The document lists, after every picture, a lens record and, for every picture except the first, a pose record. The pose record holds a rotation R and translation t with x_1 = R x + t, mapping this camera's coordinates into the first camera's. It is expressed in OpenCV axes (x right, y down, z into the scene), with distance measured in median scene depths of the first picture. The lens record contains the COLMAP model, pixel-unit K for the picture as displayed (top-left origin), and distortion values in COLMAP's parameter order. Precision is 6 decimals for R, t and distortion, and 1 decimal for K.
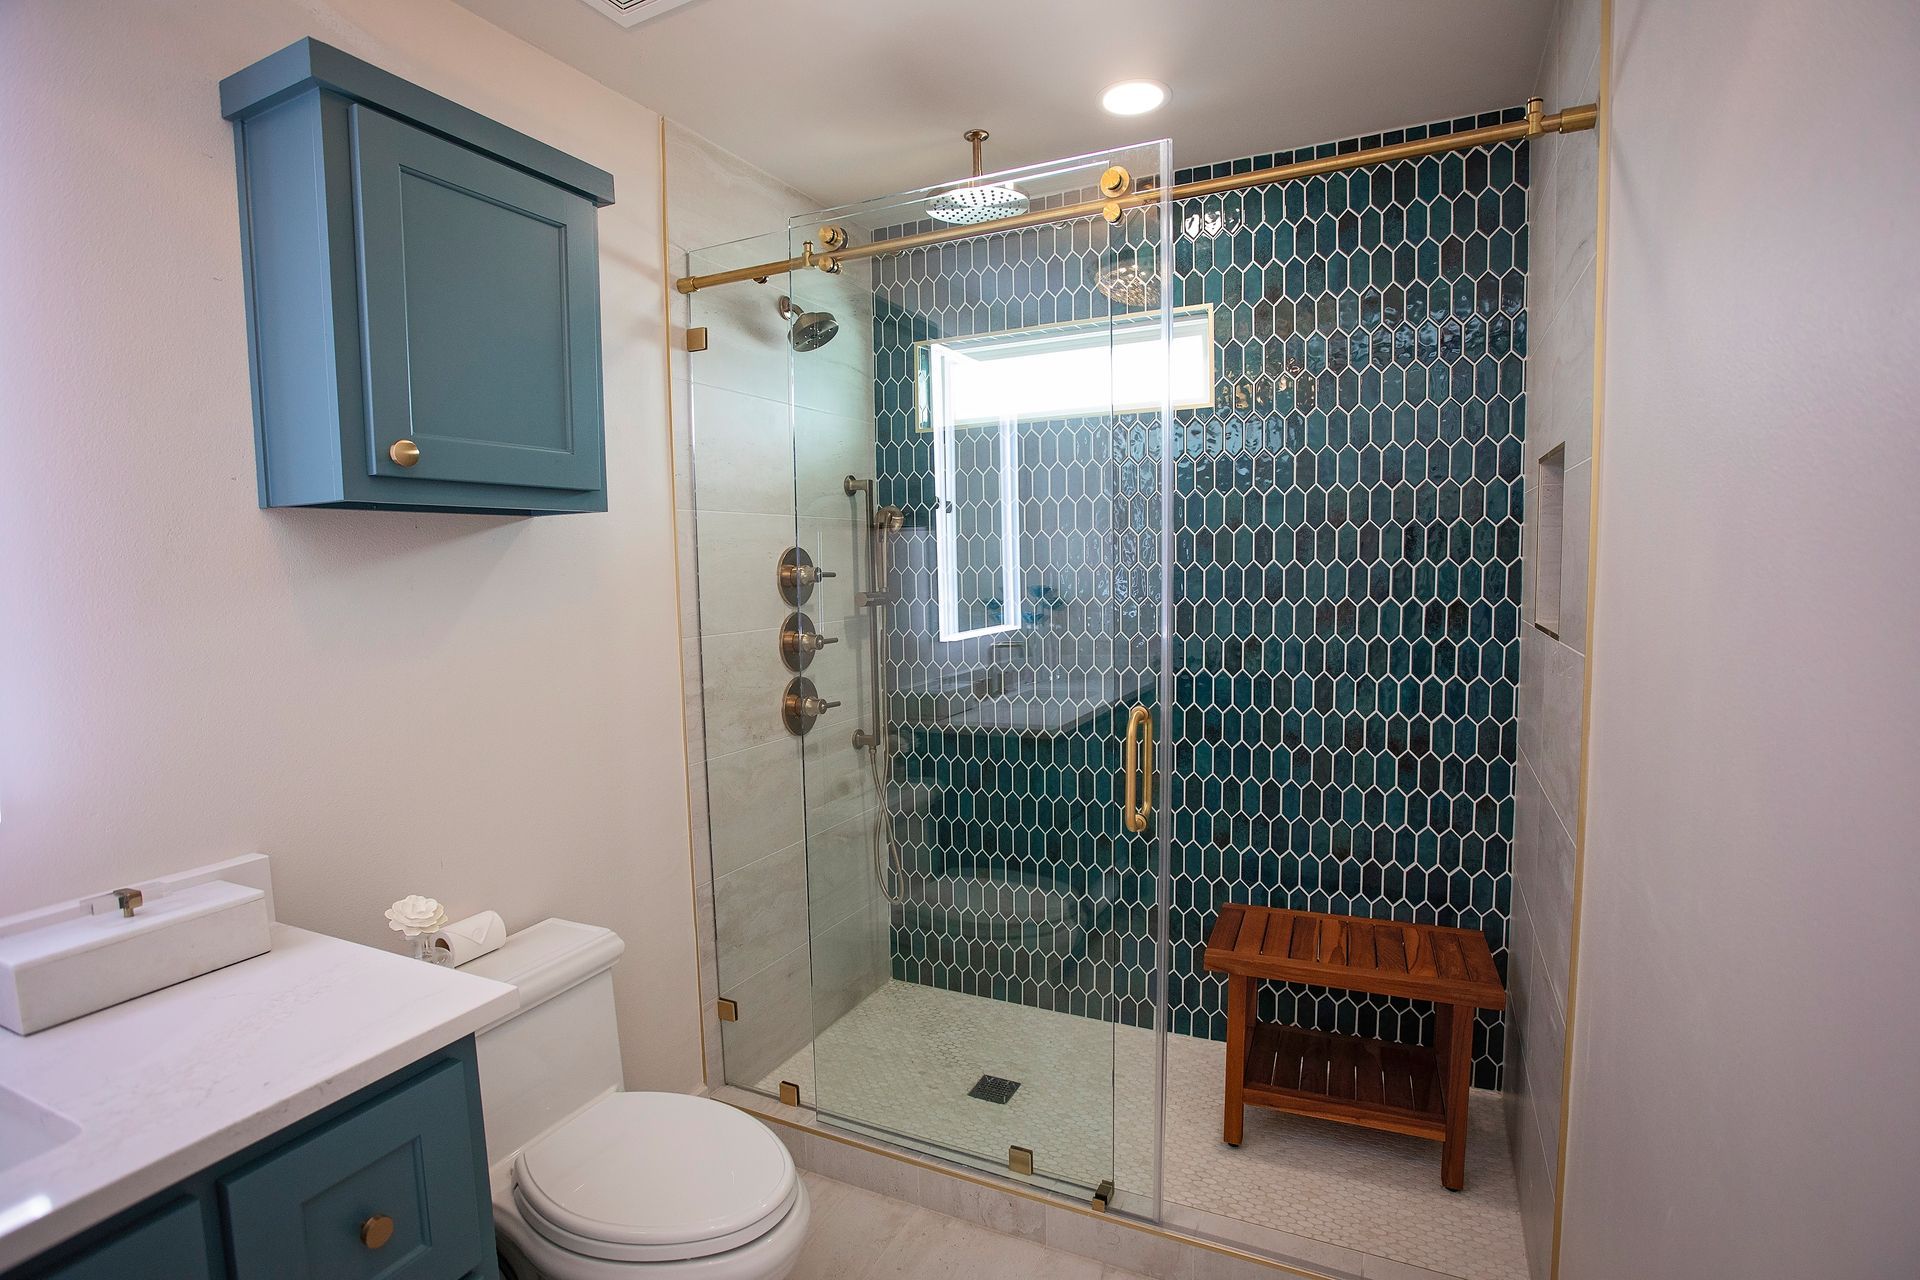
lens RADIAL K [[928.1, 0, 955.3], [0, 928.1, 641.5], [0, 0, 1]] dist [-0.053530, 0.024949]
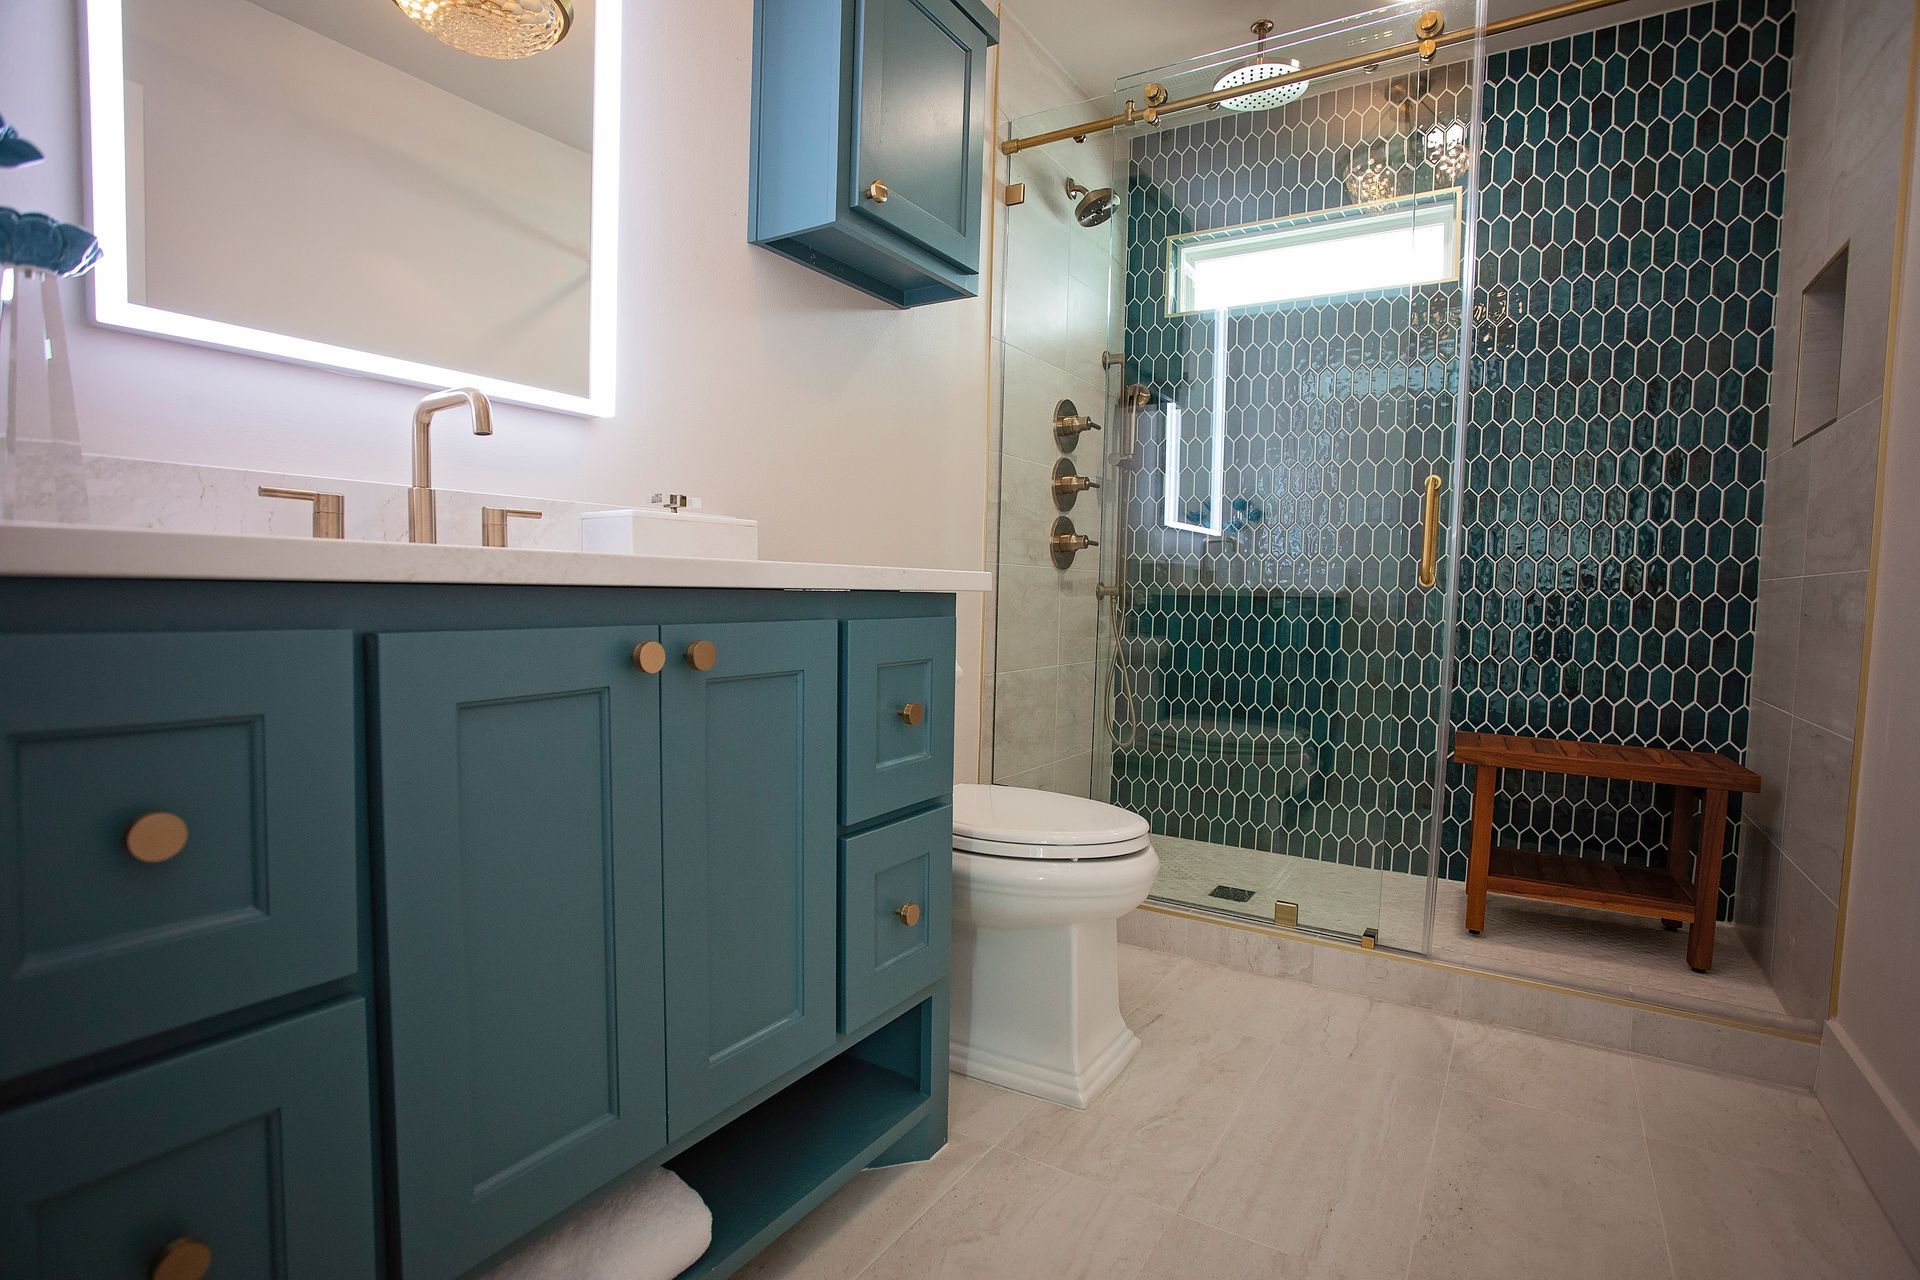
lens RADIAL K [[923.0, 0, 962.7], [0, 923.0, 645.1], [0, 0, 1]] dist [-0.046997, 0.022689]
pose [[0.994258, 0.048163, -0.095559, -0.191902], [-0.050975, 0.998329, -0.027208, 0.250432], [0.094089, 0.031923, 0.995052, -0.122479]]
